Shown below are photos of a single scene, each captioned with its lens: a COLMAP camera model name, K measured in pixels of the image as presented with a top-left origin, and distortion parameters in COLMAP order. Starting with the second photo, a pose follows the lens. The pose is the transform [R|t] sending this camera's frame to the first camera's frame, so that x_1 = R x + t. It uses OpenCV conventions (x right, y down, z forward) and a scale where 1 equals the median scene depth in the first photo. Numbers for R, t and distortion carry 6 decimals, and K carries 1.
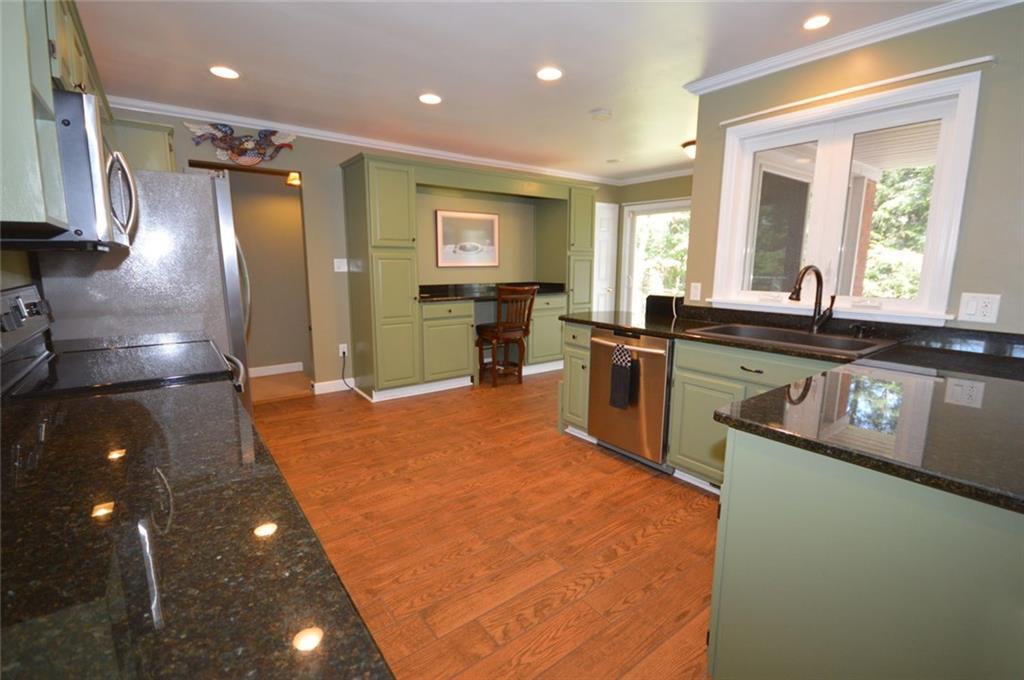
lens RADIAL K [[453.7, 0, 506.7], [0, 453.7, 334.5], [0, 0, 1]] dist [-0.002580, -0.003015]
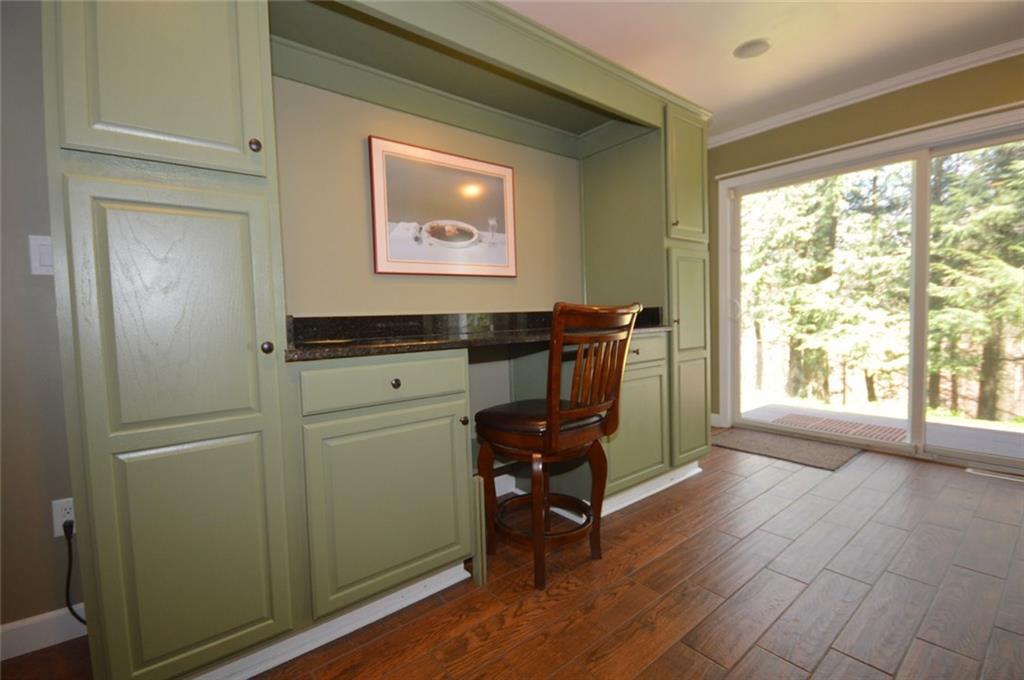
lens RADIAL K [[453.7, 0, 514.7], [0, 453.7, 345.8], [0, 0, 1]] dist [-0.002580, -0.003015]
pose [[0.998425, -0.035552, 0.043408, -0.056503], [0.039428, 0.994979, -0.091987, -0.048380], [-0.039919, 0.093554, 0.994814, 0.718084]]
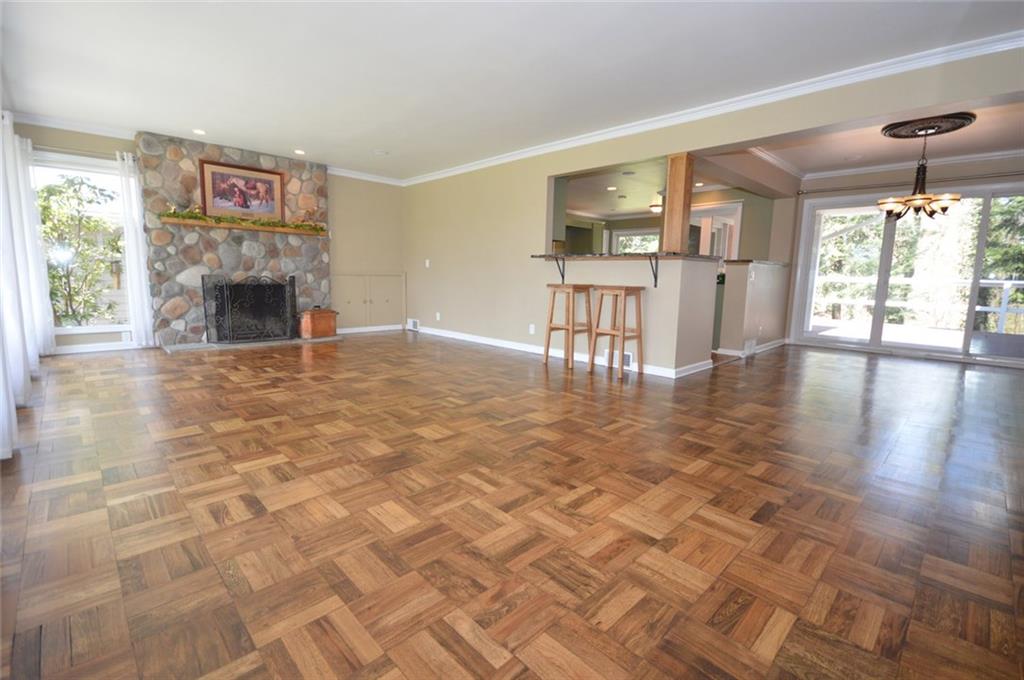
lens RADIAL K [[453.7, 0, 510.2], [0, 453.7, 339.1], [0, 0, 1]] dist [-0.002580, -0.003015]
pose [[0.991387, -0.008622, 0.130682, -0.604742], [0.010896, 0.999801, -0.016694, 0.264084], [-0.130512, 0.017974, 0.991284, -1.133457]]
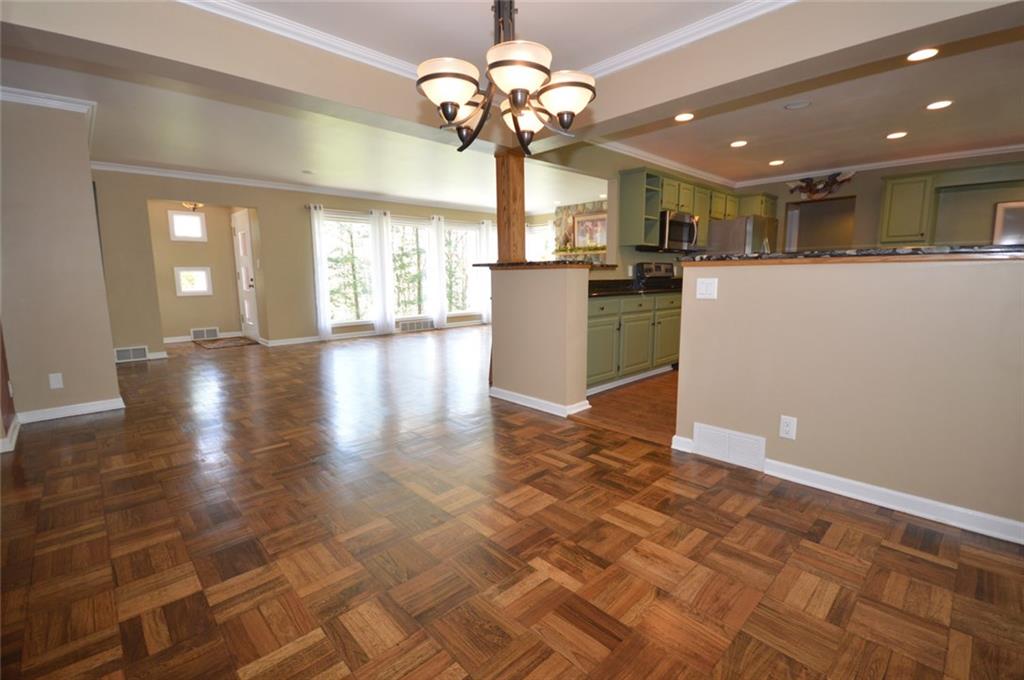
lens RADIAL K [[453.7, 0, 519.5], [0, 453.7, 340.9], [0, 0, 1]] dist [-0.002580, -0.003015]
pose [[0.128347, 0.134861, -0.982517, 0.909620], [-0.147477, 0.982291, 0.115565, 0.096848], [0.980703, 0.130066, 0.145963, -0.222641]]
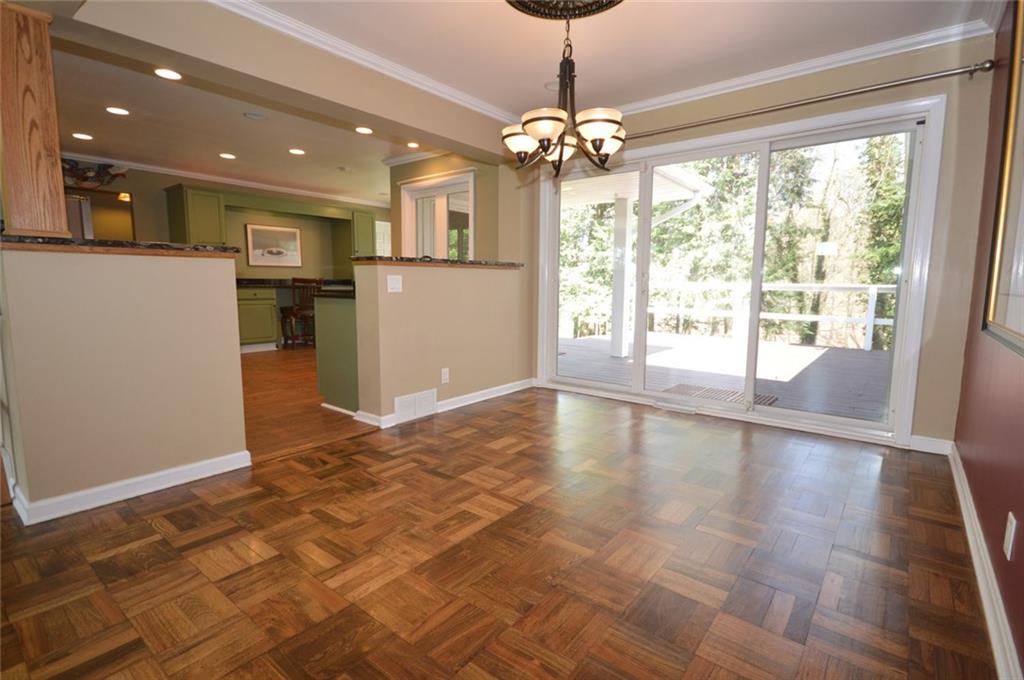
lens RADIAL K [[489.0, 0, 513.3], [0, 489.0, 341.8], [0, 0, 1]] dist [0.001311, -0.001021]
pose [[0.965396, -0.030158, 0.259040, 0.274296], [0.040137, 0.998638, -0.033322, 0.194619], [-0.257682, 0.042566, 0.965292, -0.737426]]
